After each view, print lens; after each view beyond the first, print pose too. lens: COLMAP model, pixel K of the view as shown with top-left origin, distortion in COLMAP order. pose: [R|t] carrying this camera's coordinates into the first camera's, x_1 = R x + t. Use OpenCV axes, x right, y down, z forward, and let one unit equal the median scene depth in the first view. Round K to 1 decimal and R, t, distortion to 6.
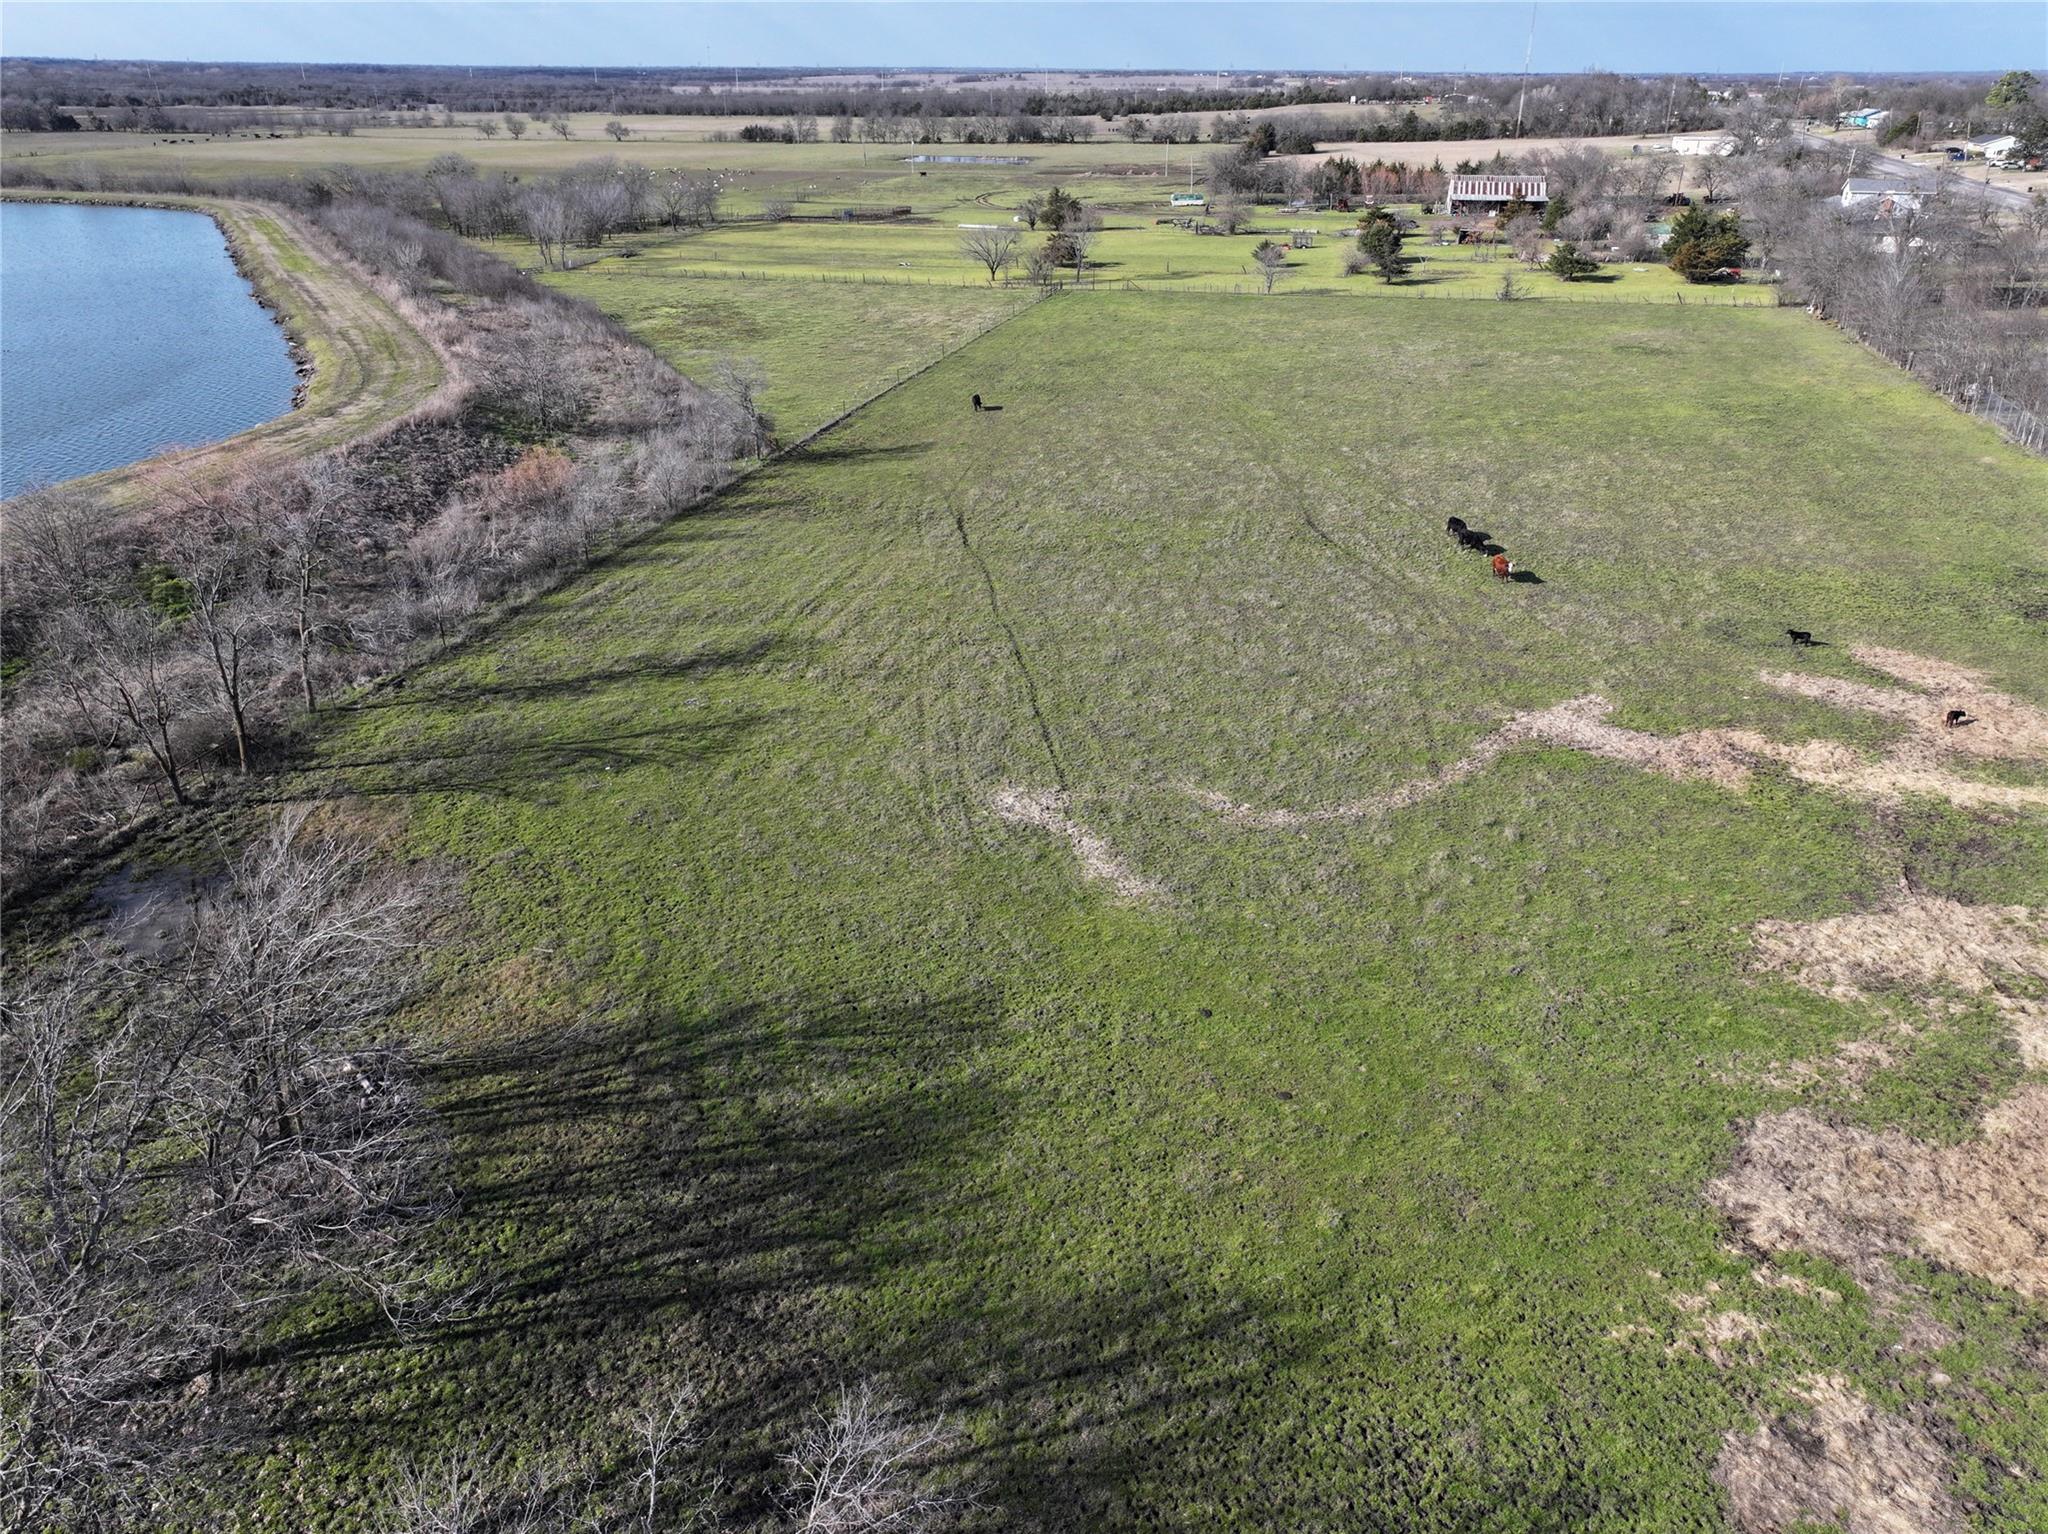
lens RADIAL K [[1433.9, 0, 1029.9], [0, 1433.9, 769.3], [0, 0, 1]] dist [-0.001927, 0.019760]
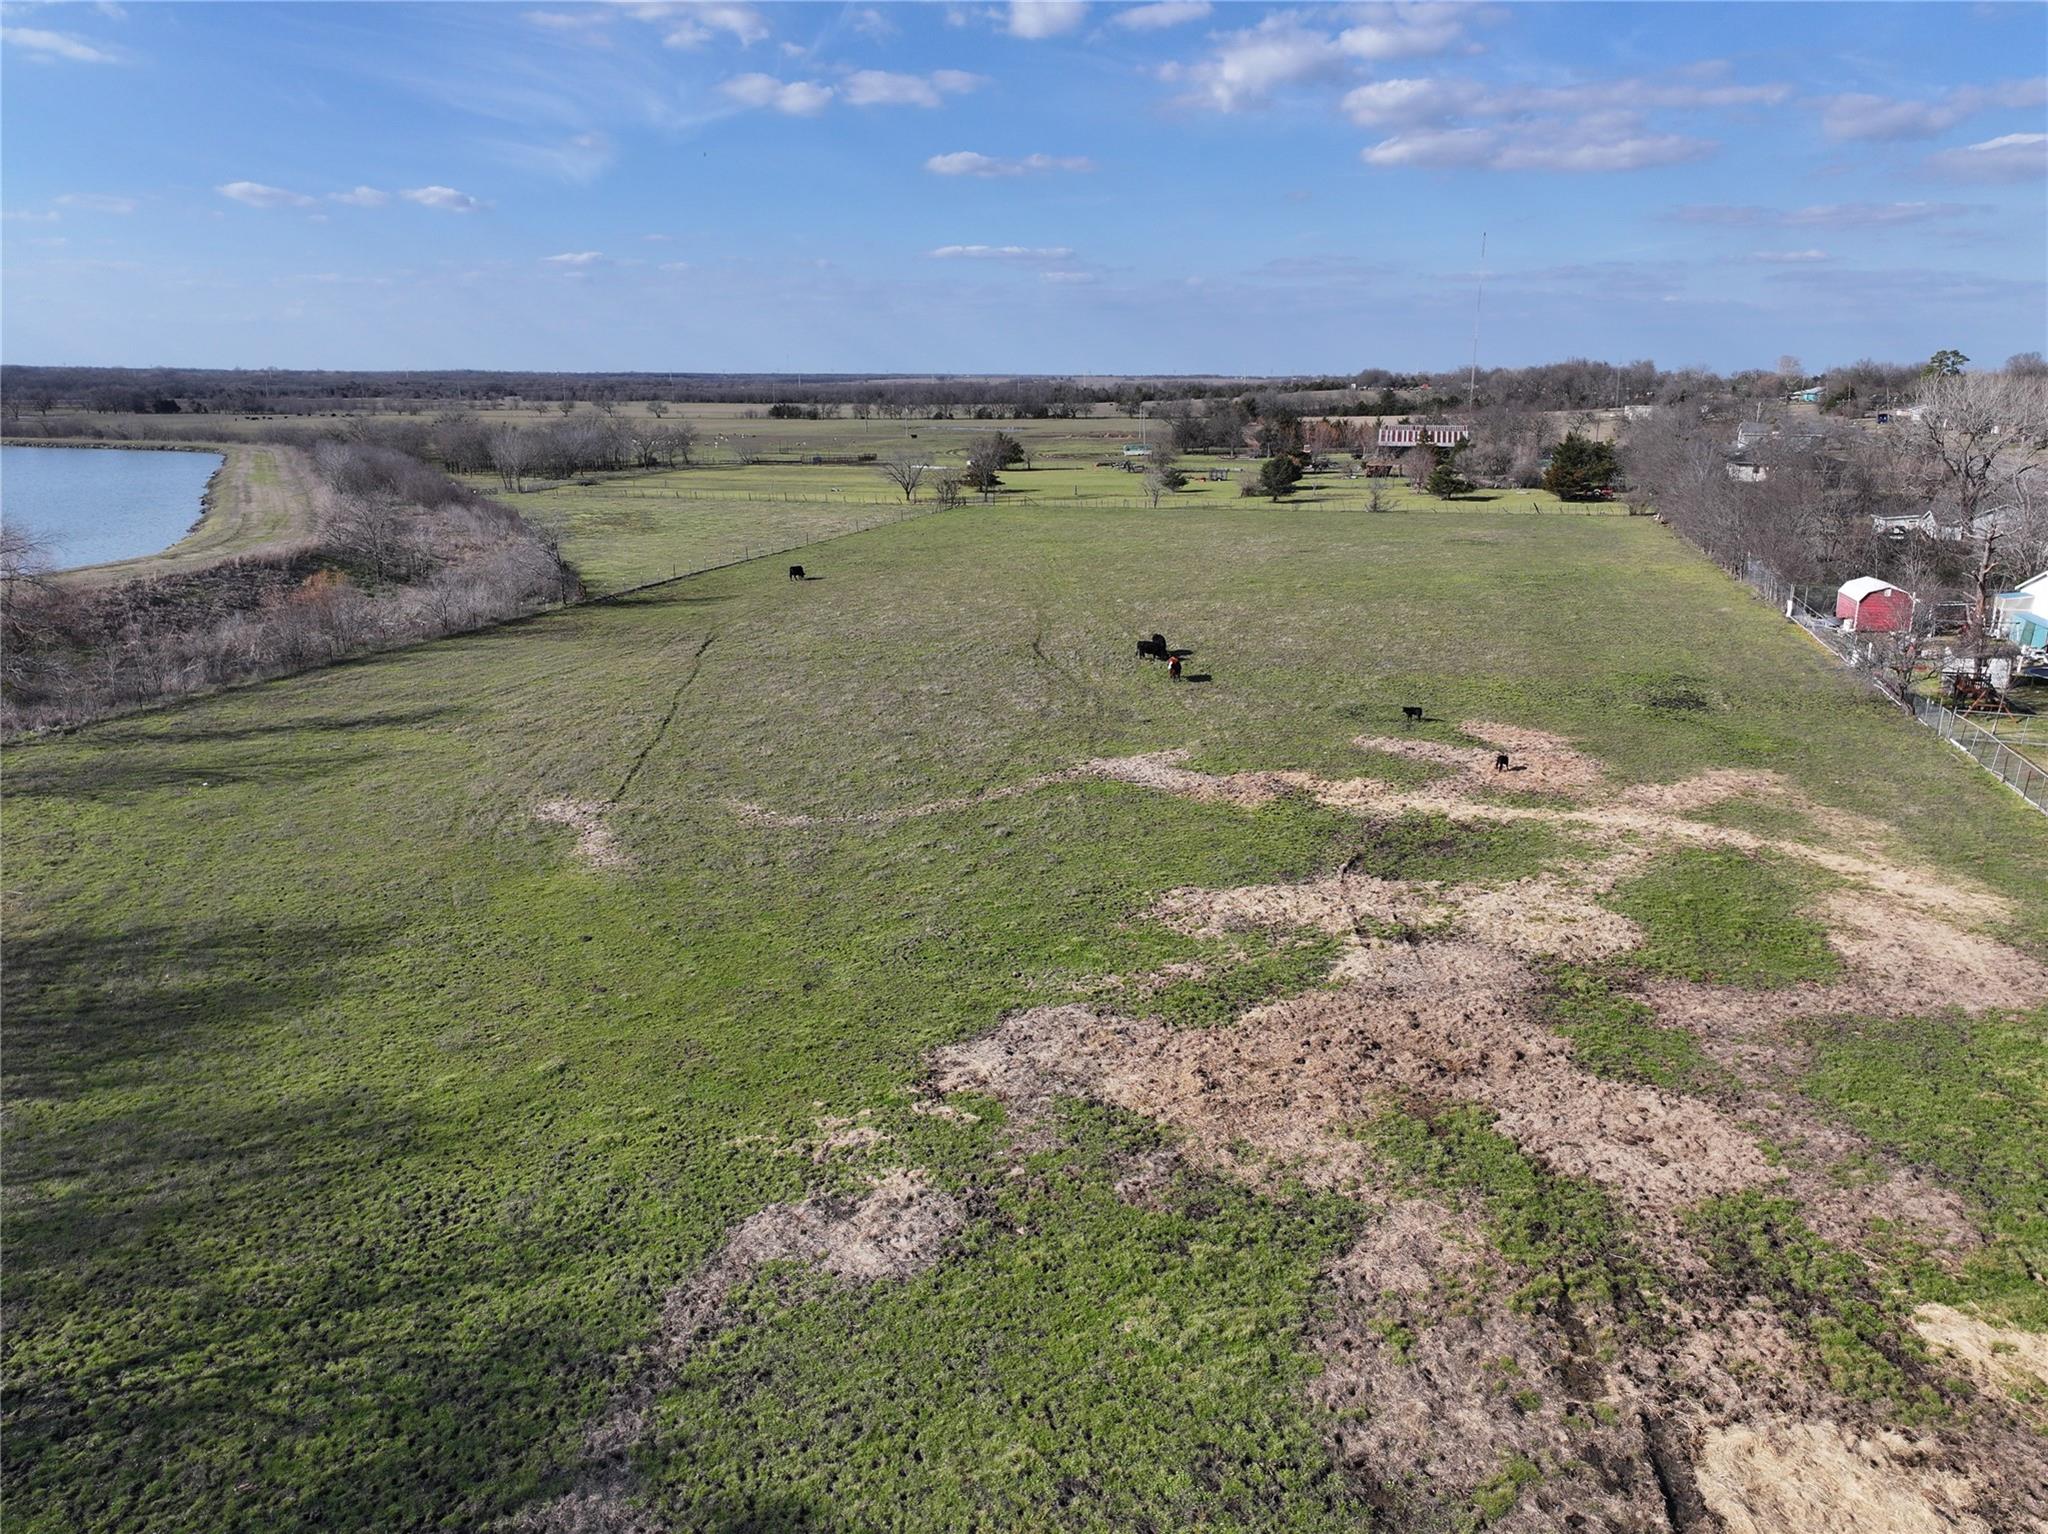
lens RADIAL K [[1433.9, 0, 1029.9], [0, 1433.9, 769.3], [0, 0, 1]] dist [-0.001927, 0.019760]
pose [[0.999062, 0.009812, -0.042175, 0.208557], [-0.017535, 0.982227, -0.186877, 0.101518], [0.039592, 0.187441, 0.981478, -0.016387]]
